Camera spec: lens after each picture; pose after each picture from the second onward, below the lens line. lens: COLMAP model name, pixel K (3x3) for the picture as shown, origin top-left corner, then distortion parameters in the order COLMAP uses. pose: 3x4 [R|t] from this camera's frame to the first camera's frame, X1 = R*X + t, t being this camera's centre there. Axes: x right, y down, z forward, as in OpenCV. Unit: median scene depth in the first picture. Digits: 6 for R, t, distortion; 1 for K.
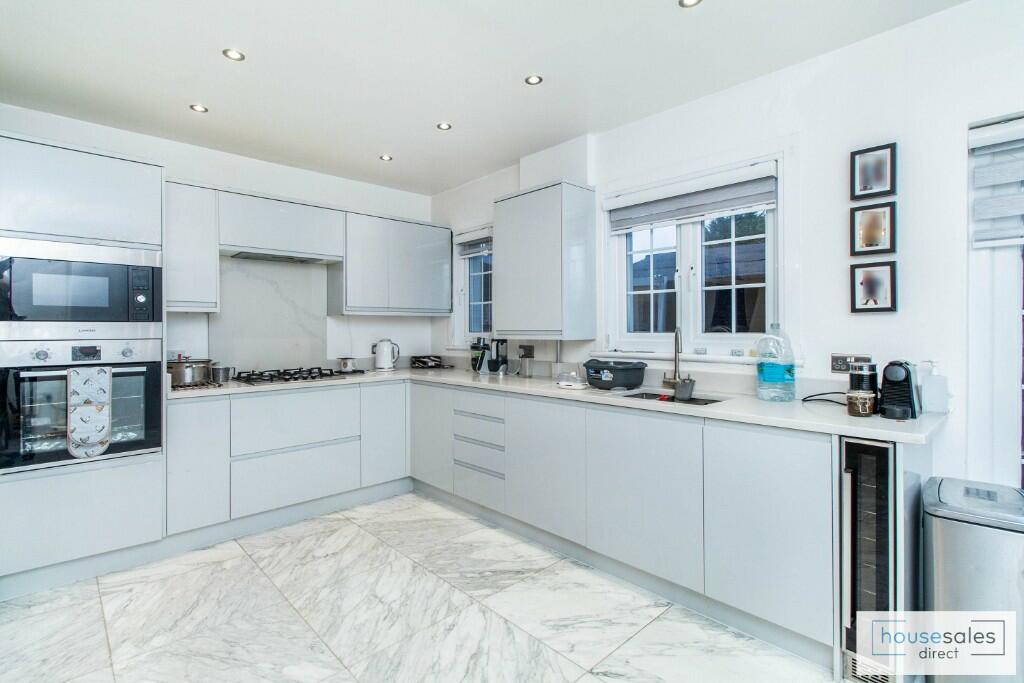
lens RADIAL K [[478.2, 0, 514.6], [0, 478.2, 330.9], [0, 0, 1]] dist [-0.001646, 0.001449]
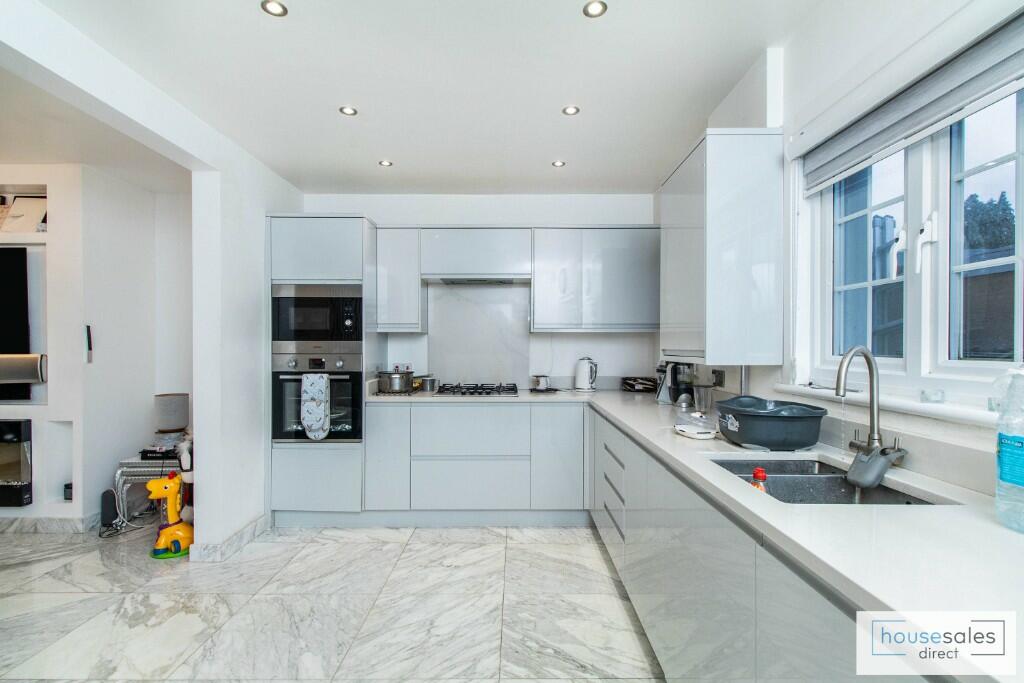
lens RADIAL K [[478.2, 0, 514.7], [0, 478.2, 348.5], [0, 0, 1]] dist [-0.001646, 0.001449]
pose [[0.733806, 0.008188, -0.679310, 0.398127], [-0.006750, 0.999966, 0.004762, -0.006041], [0.679326, 0.001090, 0.733836, 0.328424]]
